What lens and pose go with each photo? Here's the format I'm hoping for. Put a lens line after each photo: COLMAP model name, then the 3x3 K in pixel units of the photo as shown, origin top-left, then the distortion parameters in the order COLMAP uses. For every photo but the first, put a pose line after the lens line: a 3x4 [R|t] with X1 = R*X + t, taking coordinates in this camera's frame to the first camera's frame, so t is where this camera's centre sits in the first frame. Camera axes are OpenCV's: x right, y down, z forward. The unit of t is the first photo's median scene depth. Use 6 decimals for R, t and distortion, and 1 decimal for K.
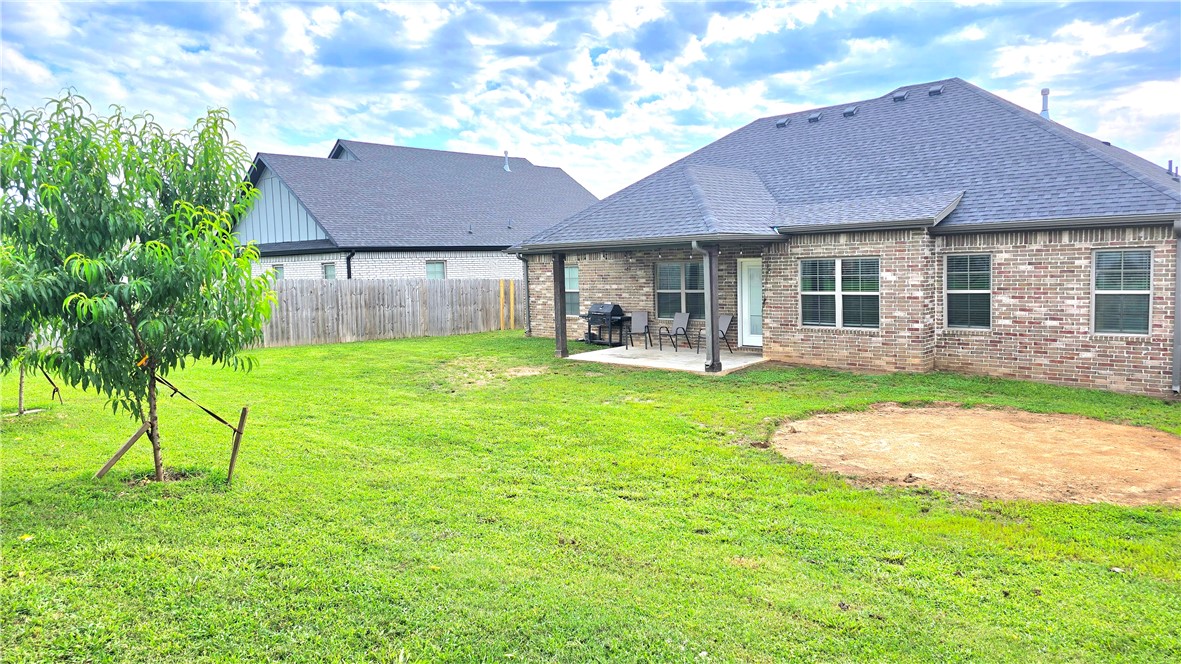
lens RADIAL K [[779.1, 0, 590.5], [0, 779.1, 332.0], [0, 0, 1]] dist [-0.005426, -0.002578]
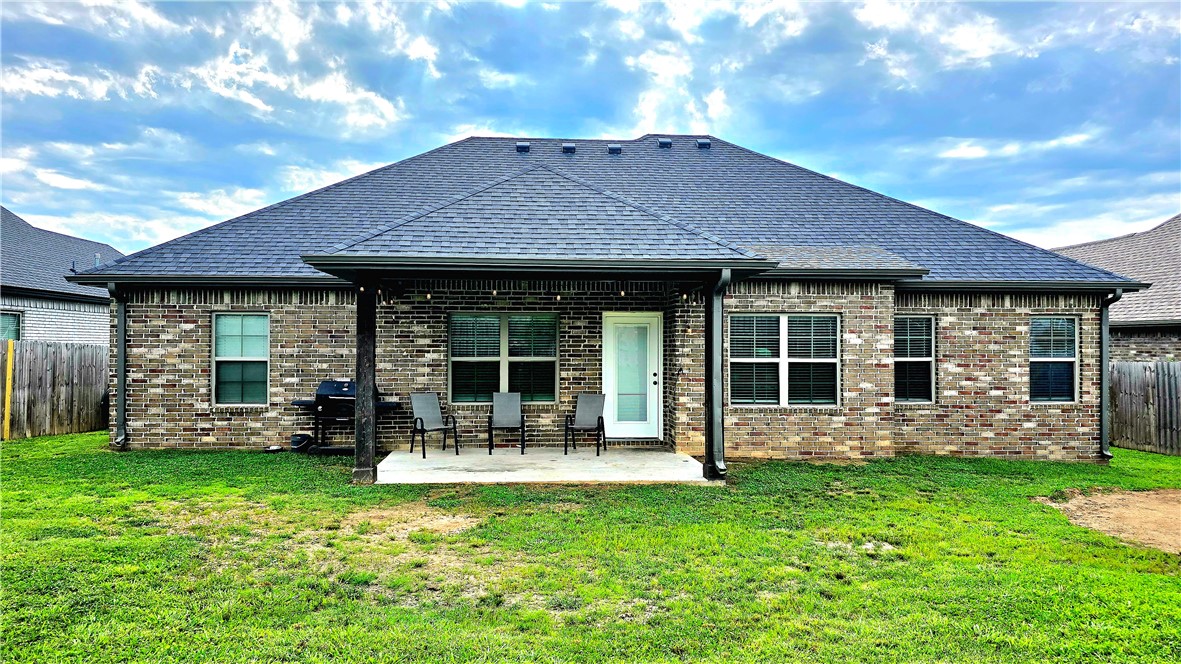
lens RADIAL K [[788.2, 0, 590.5], [0, 788.2, 332.0], [0, 0, 1]] dist [0.031554, -0.001471]
pose [[0.667144, 0.047297, 0.743425, -0.408478], [0.043312, 0.993831, -0.102096, -0.007069], [-0.743668, 0.100312, 0.660980, 0.671537]]
